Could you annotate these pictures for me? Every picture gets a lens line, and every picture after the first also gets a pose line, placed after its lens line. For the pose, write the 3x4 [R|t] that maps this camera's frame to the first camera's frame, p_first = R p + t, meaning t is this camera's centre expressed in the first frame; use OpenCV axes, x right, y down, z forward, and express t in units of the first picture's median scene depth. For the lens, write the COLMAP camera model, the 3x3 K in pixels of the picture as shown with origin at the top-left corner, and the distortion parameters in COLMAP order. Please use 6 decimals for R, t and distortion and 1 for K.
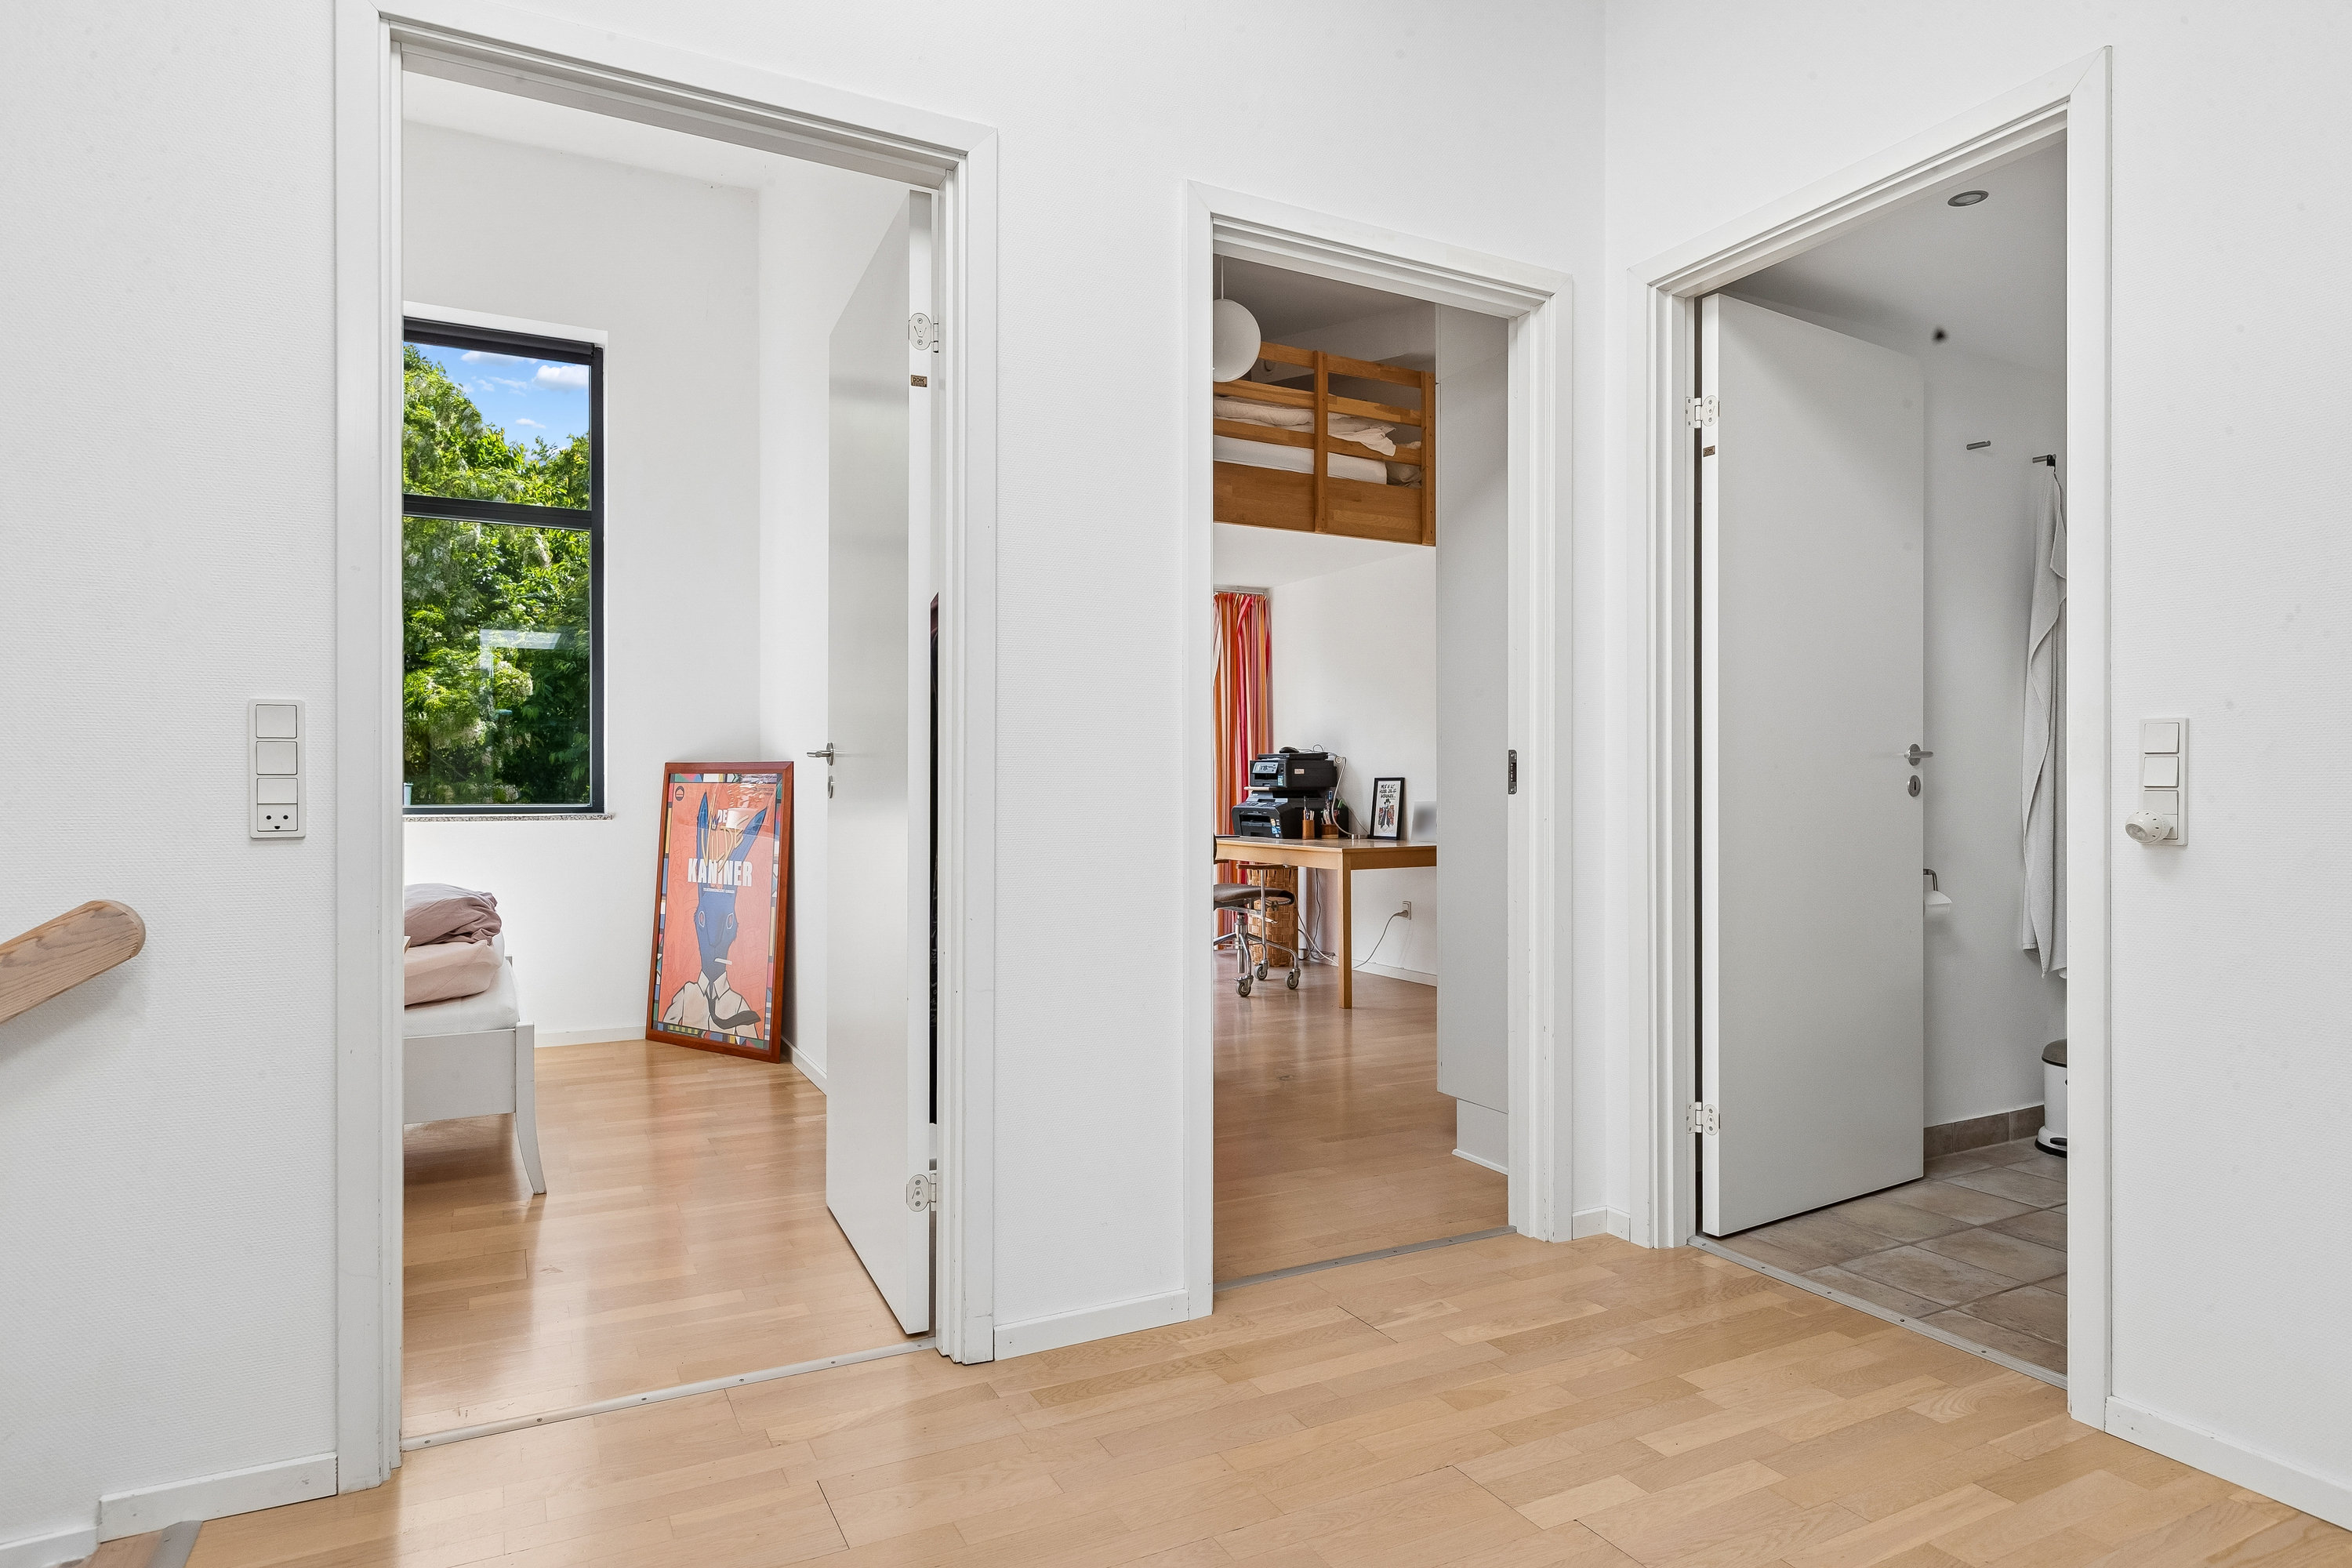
lens RADIAL K [[1301.8, 0, 1189.6], [0, 1301.8, 788.6], [0, 0, 1]] dist [0.001350, 0.000697]
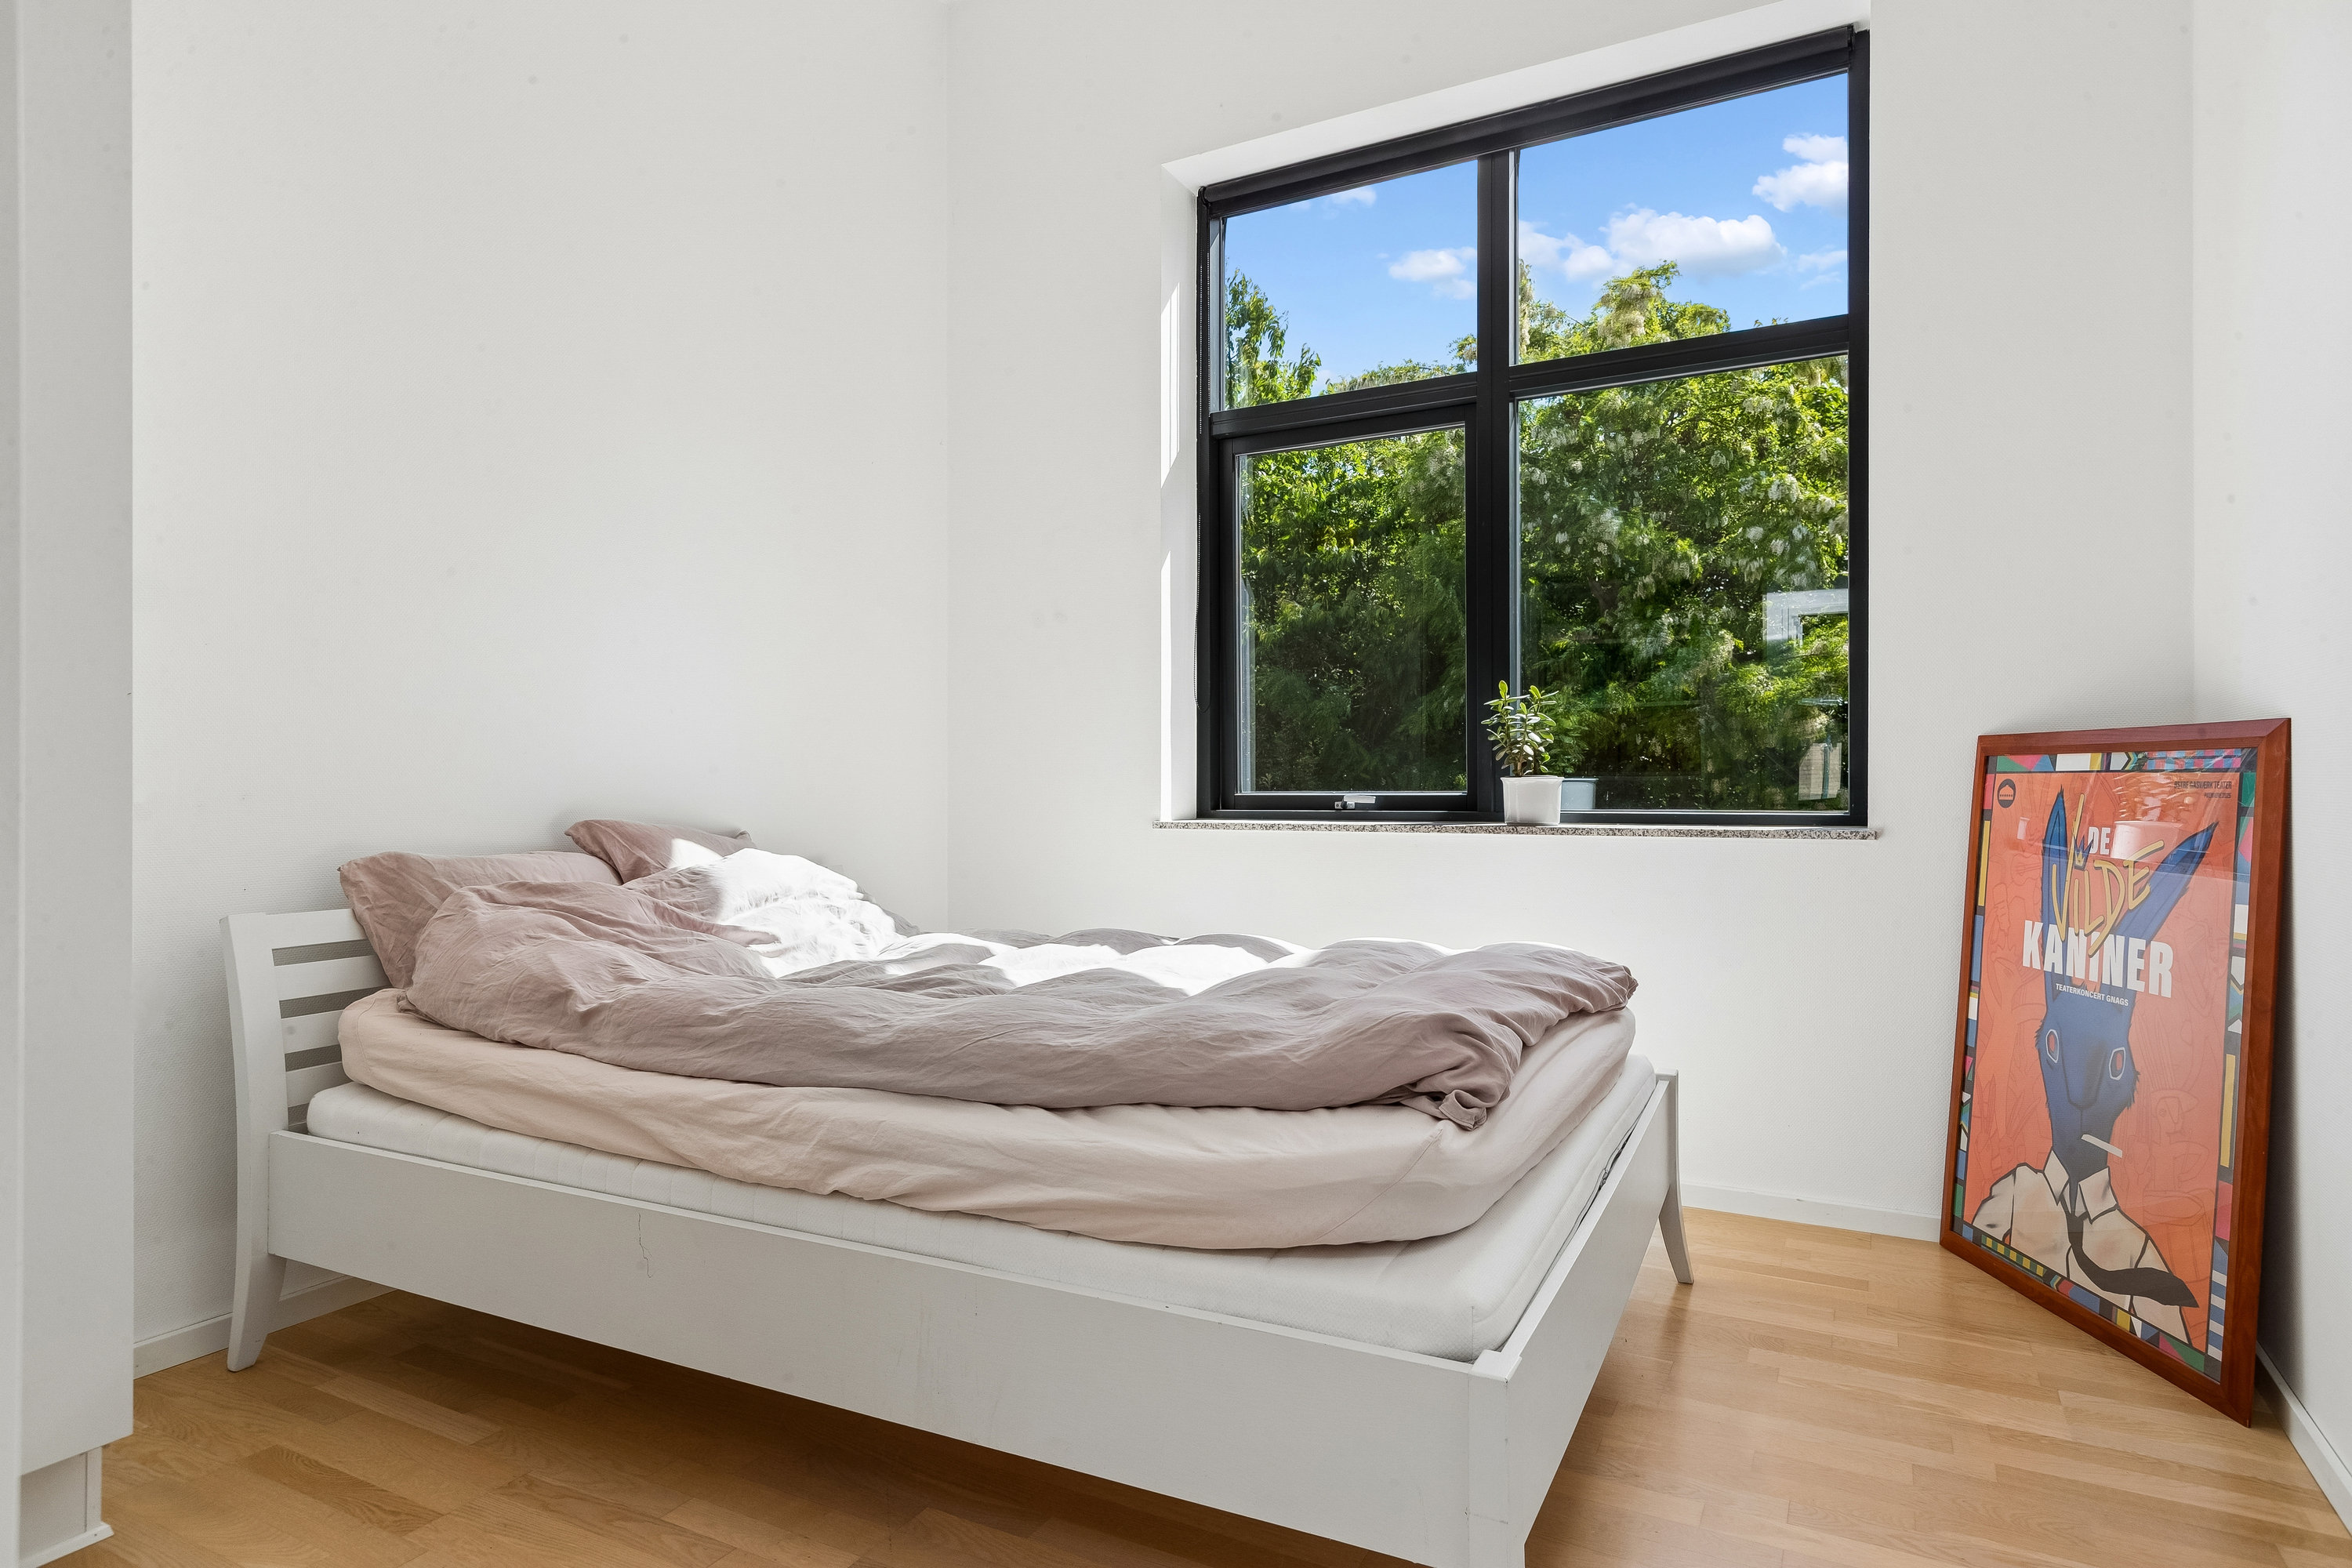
lens RADIAL K [[1301.8, 0, 1189.6], [0, 1301.8, 788.6], [0, 0, 1]] dist [0.001350, 0.000697]
pose [[0.566572, -0.002197, -0.824009, -0.151381], [-0.000493, 0.999995, -0.003005, 0.003593], [0.824012, 0.002108, 0.566569, 0.447001]]
